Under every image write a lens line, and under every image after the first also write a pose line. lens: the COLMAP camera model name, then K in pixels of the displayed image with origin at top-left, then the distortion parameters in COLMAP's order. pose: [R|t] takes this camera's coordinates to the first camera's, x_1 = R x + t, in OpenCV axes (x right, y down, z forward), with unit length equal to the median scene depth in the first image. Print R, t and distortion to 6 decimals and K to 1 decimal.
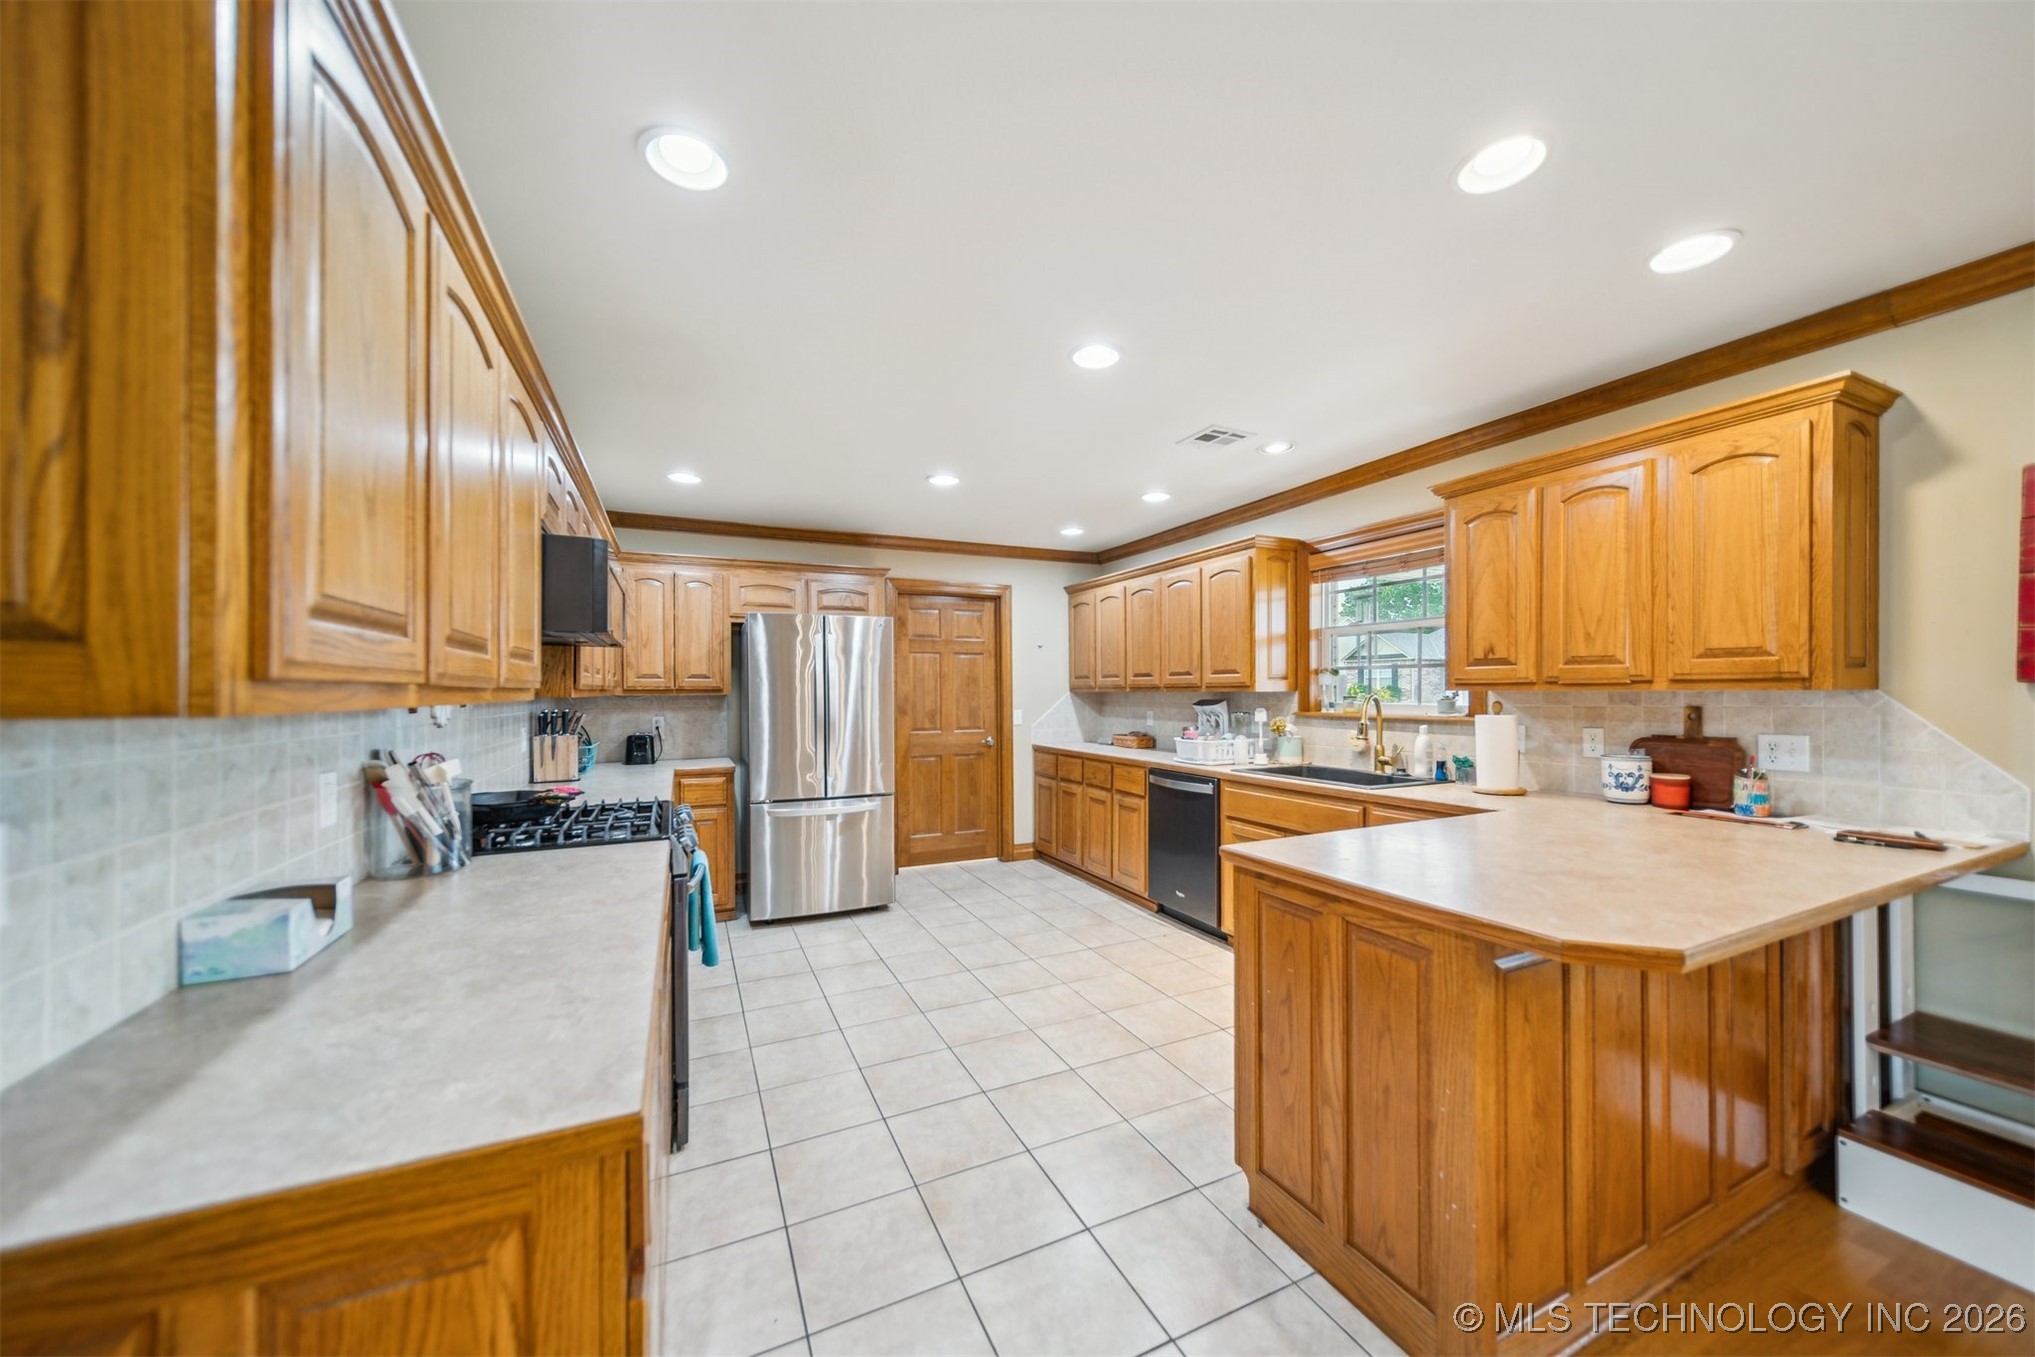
lens RADIAL K [[715.6, 0, 1024.0], [0, 715.6, 695.9], [0, 0, 1]] dist [0.003623, -0.000059]
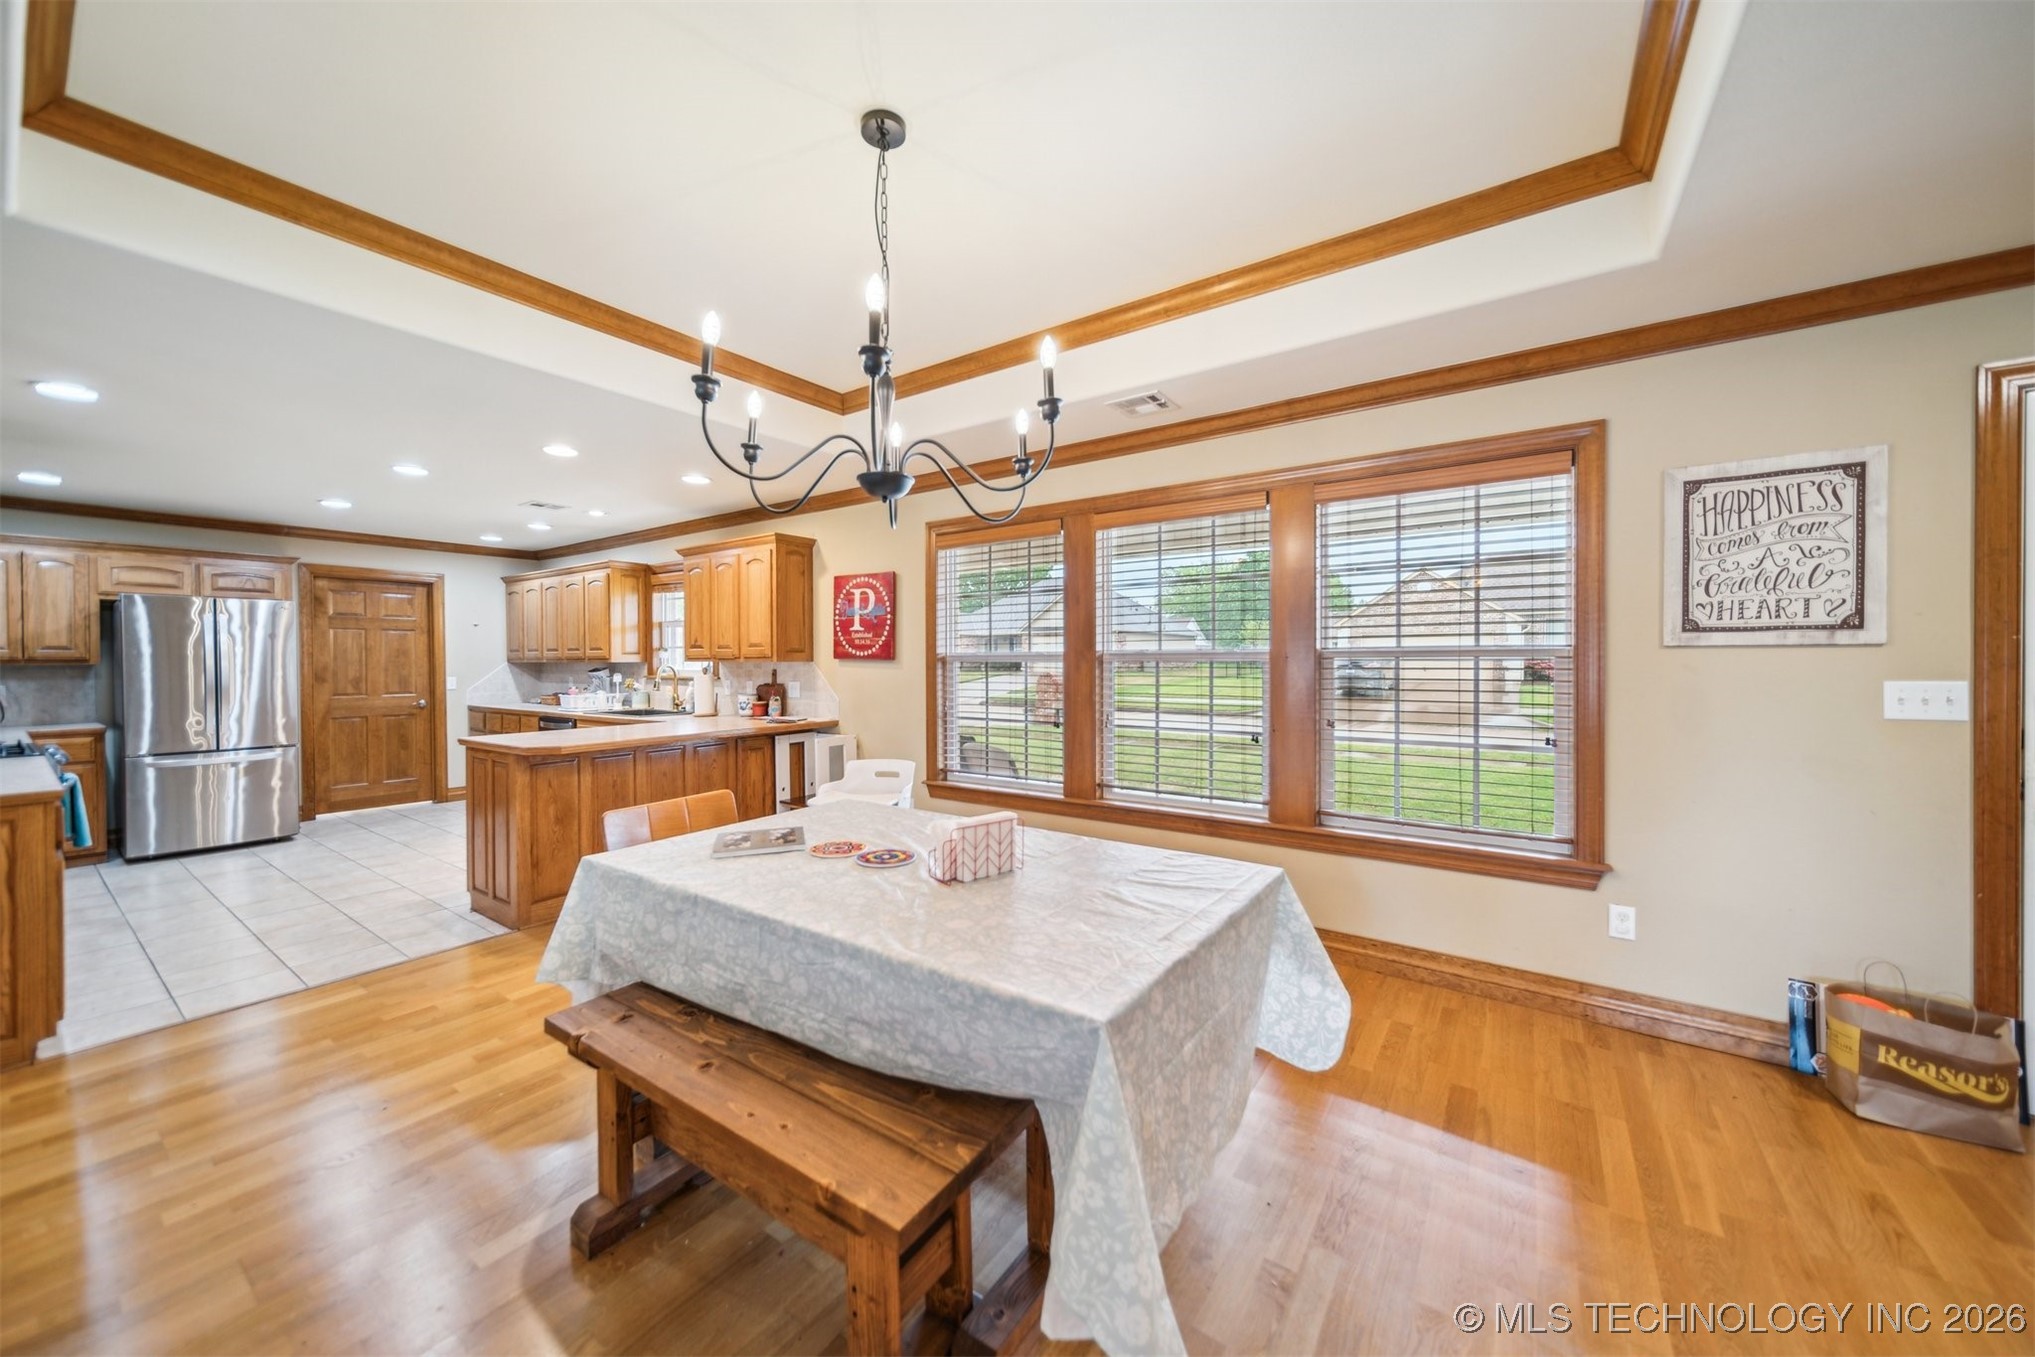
lens RADIAL K [[715.6, 0, 992.2], [0, 715.6, 669.4], [0, 0, 1]] dist [0.003623, -0.000059]
pose [[0.875324, -0.004254, 0.483519, 0.265286], [0.002042, 0.999985, 0.005100, 0.002608], [-0.483533, -0.003477, 0.875319, -0.653331]]
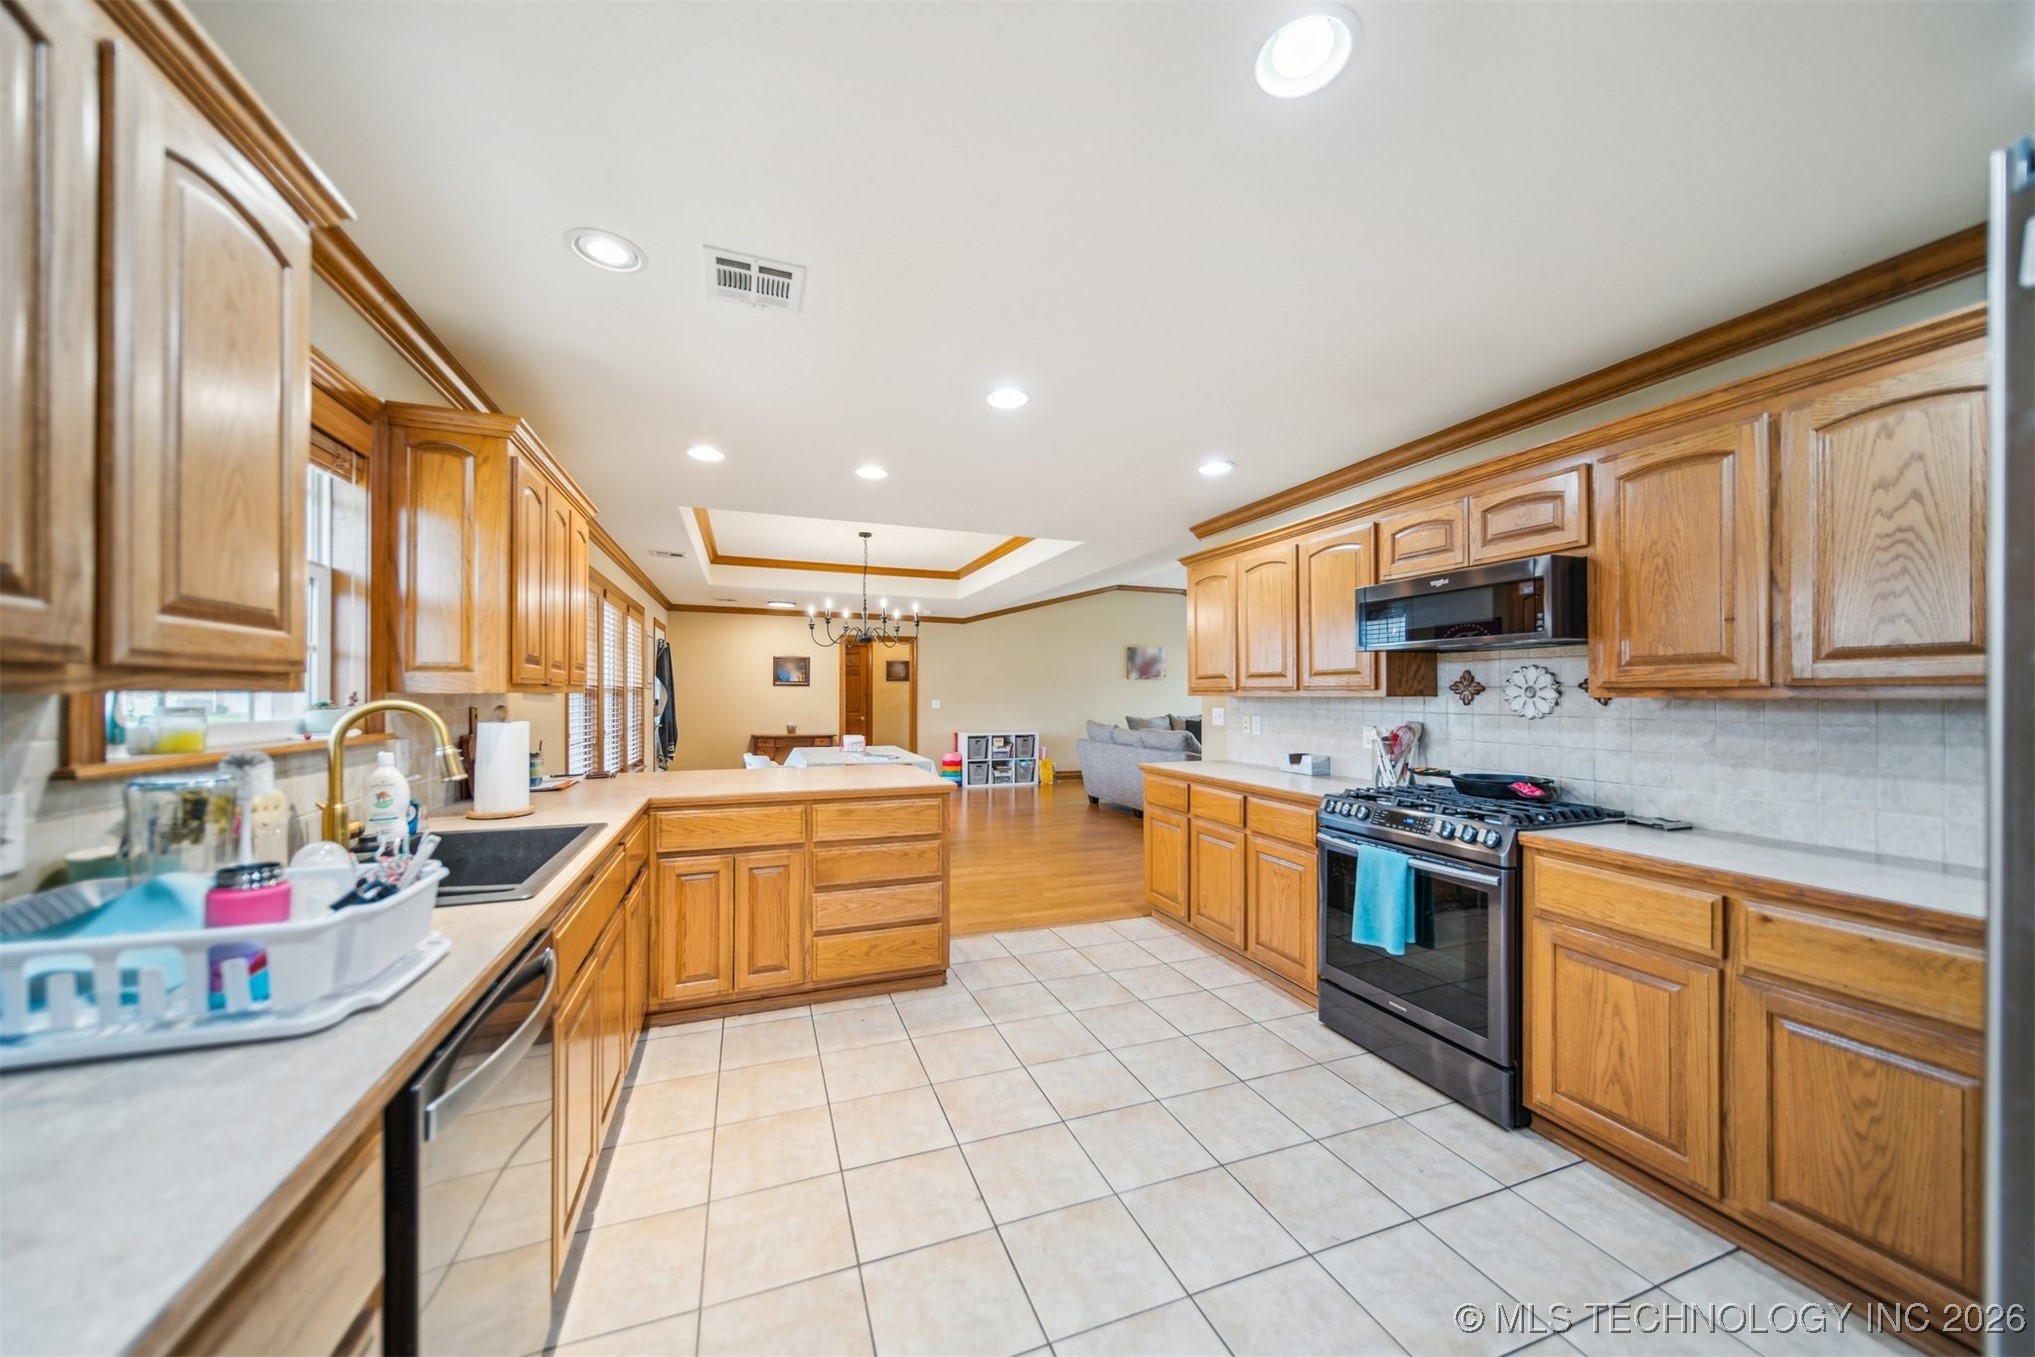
lens RADIAL K [[715.6, 0, 1020.0], [0, 715.6, 691.8], [0, 0, 1]] dist [0.003623, -0.000059]
pose [[-0.996140, 0.003448, 0.087706, -0.009453], [0.003751, 0.999988, 0.003287, -0.006396], [-0.087694, 0.003603, -0.996141, 1.143612]]
